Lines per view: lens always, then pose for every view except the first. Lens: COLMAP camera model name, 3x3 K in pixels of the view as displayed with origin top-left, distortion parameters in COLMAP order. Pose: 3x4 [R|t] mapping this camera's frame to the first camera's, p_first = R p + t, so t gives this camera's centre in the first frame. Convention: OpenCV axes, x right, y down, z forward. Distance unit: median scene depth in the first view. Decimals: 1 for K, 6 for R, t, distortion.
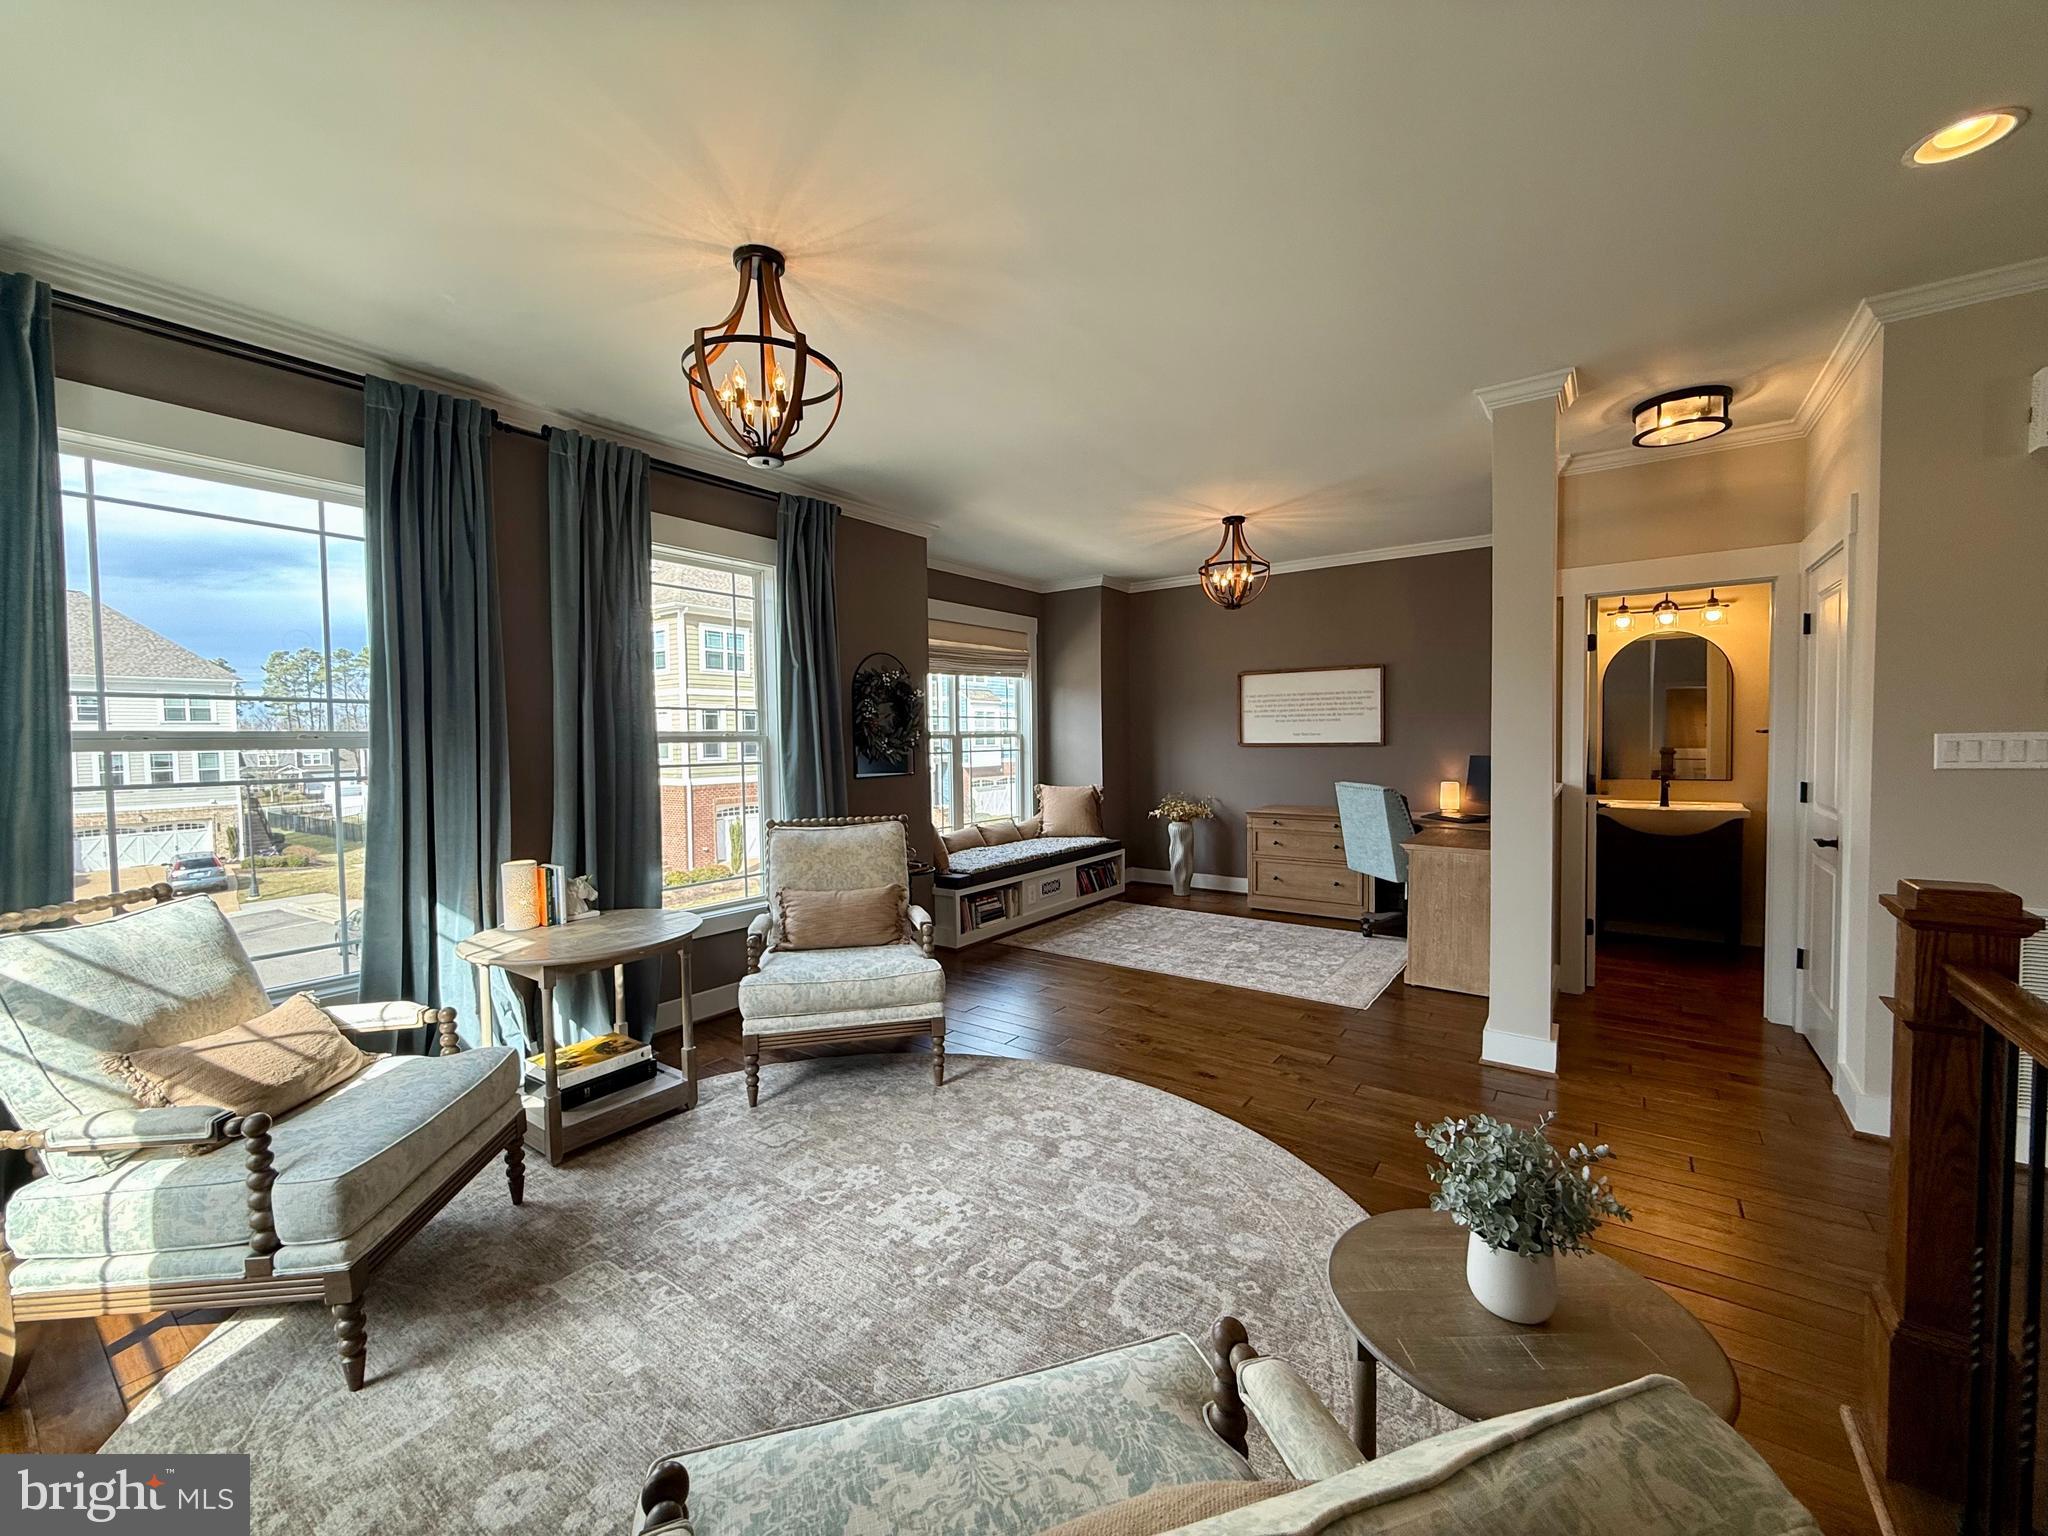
lens RADIAL K [[801.7, 0, 1024.0], [0, 801.7, 768.0], [0, 0, 1]] dist [-0.000020, 0.000002]
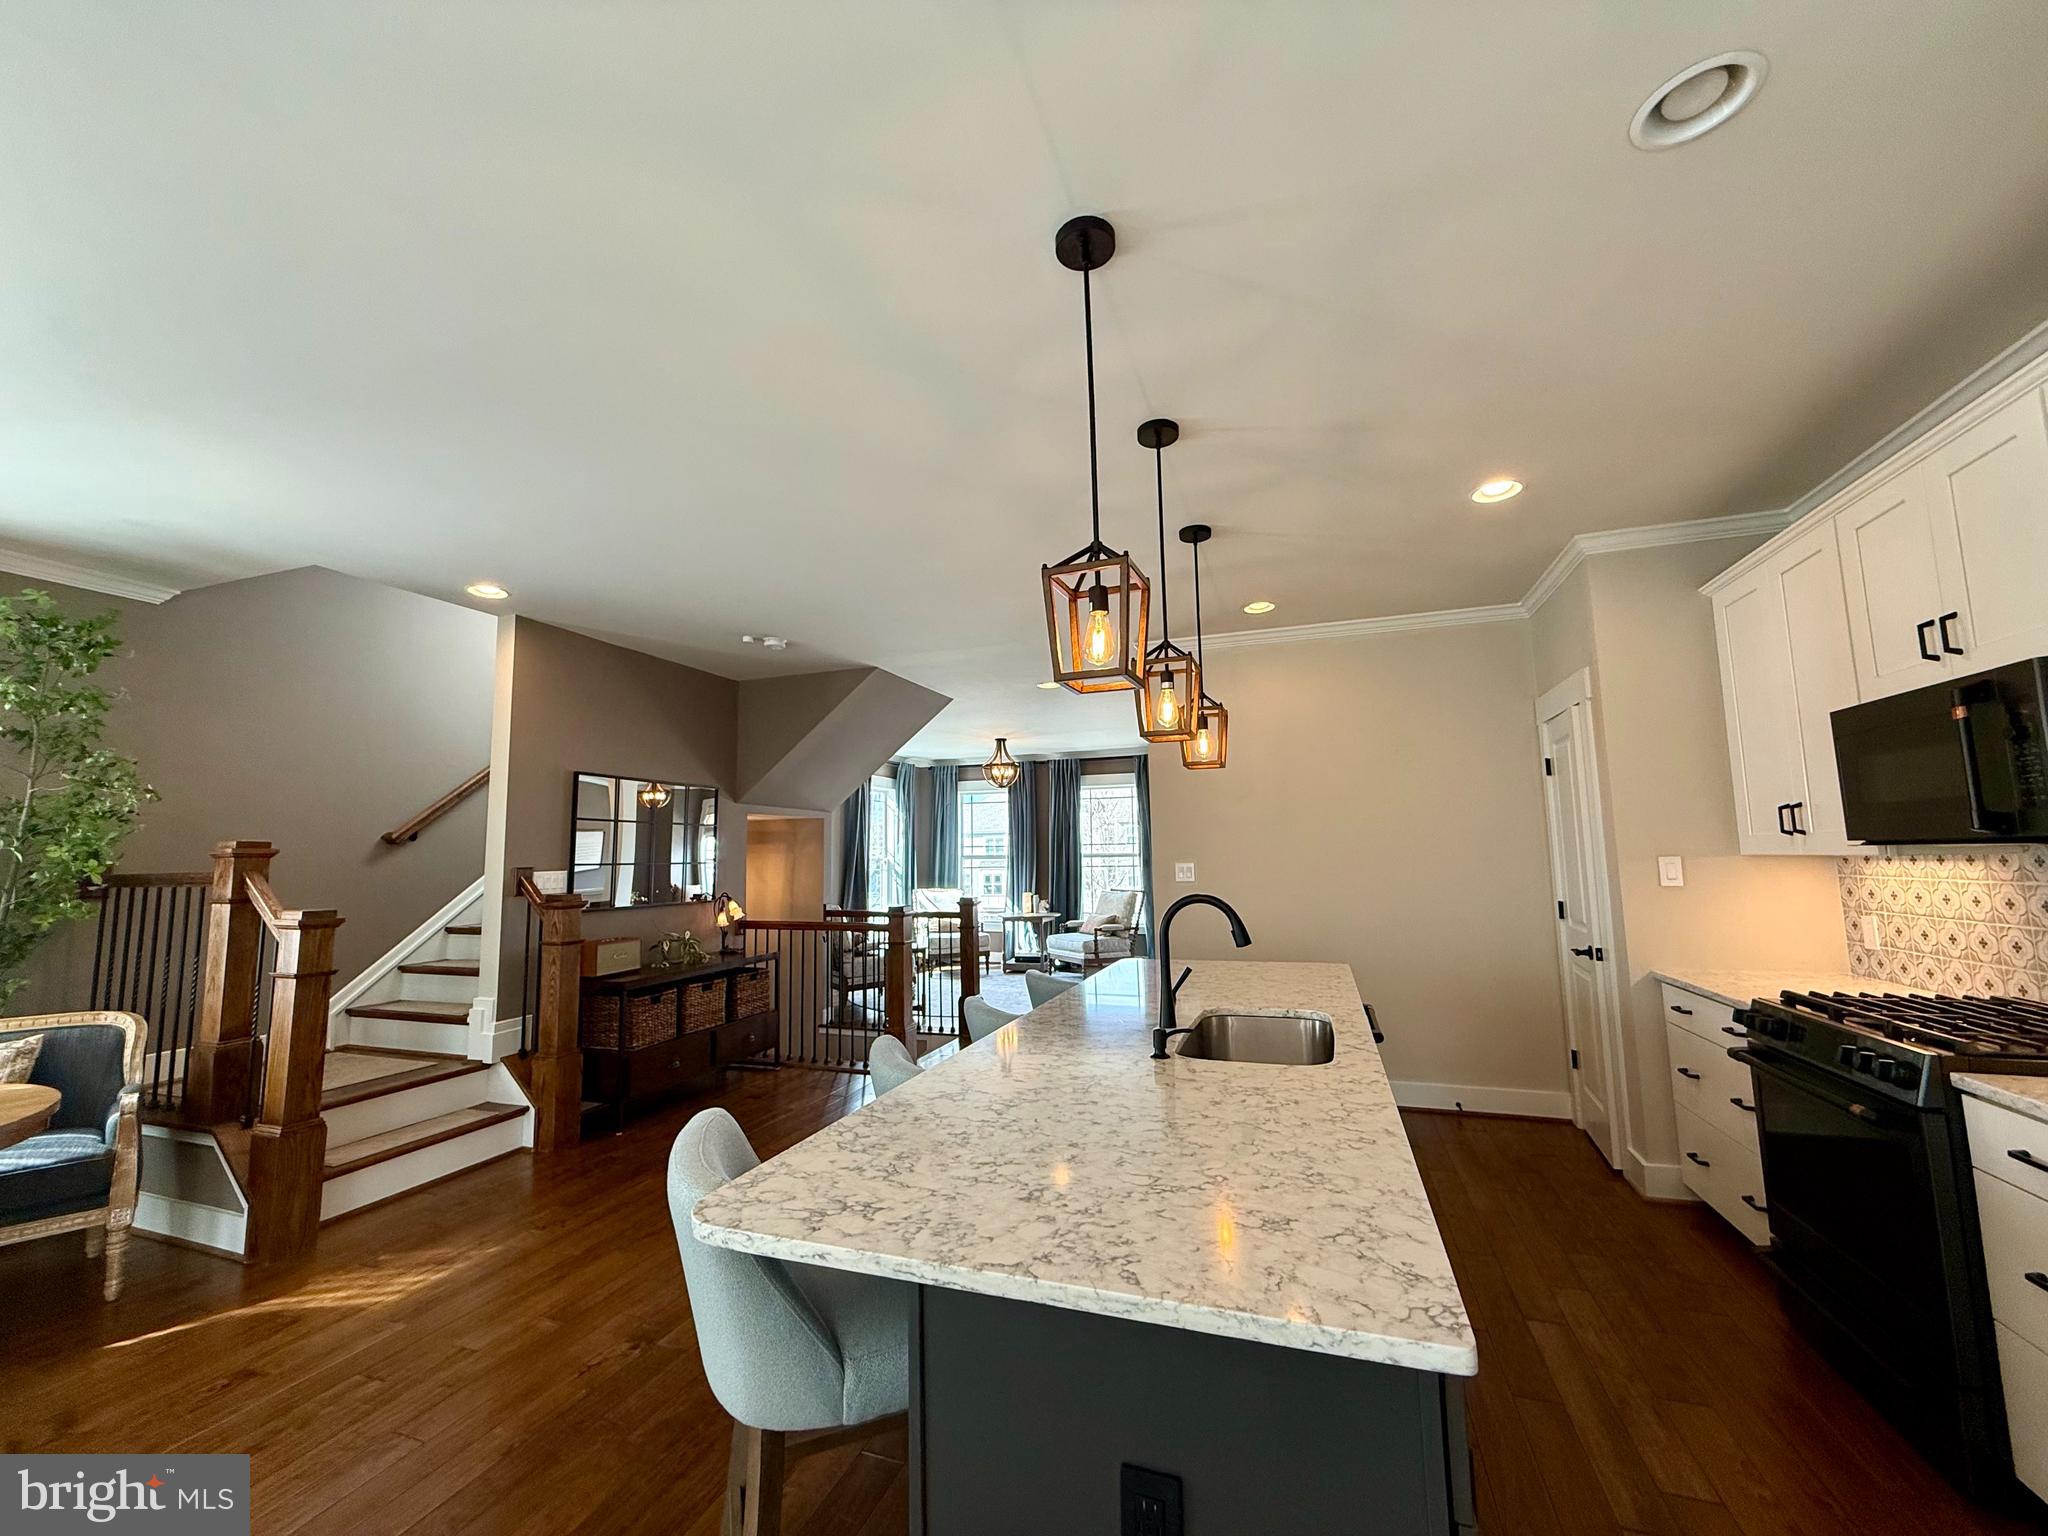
lens RADIAL K [[804.4, 0, 1014.0], [0, 804.4, 766.2], [0, 0, 1]] dist [0.000189, 0.000169]
pose [[0.265608, -0.096983, -0.959191, 1.425409], [-0.019575, 0.994180, -0.105941, -0.028163], [0.963882, 0.046914, 0.262164, 0.009559]]
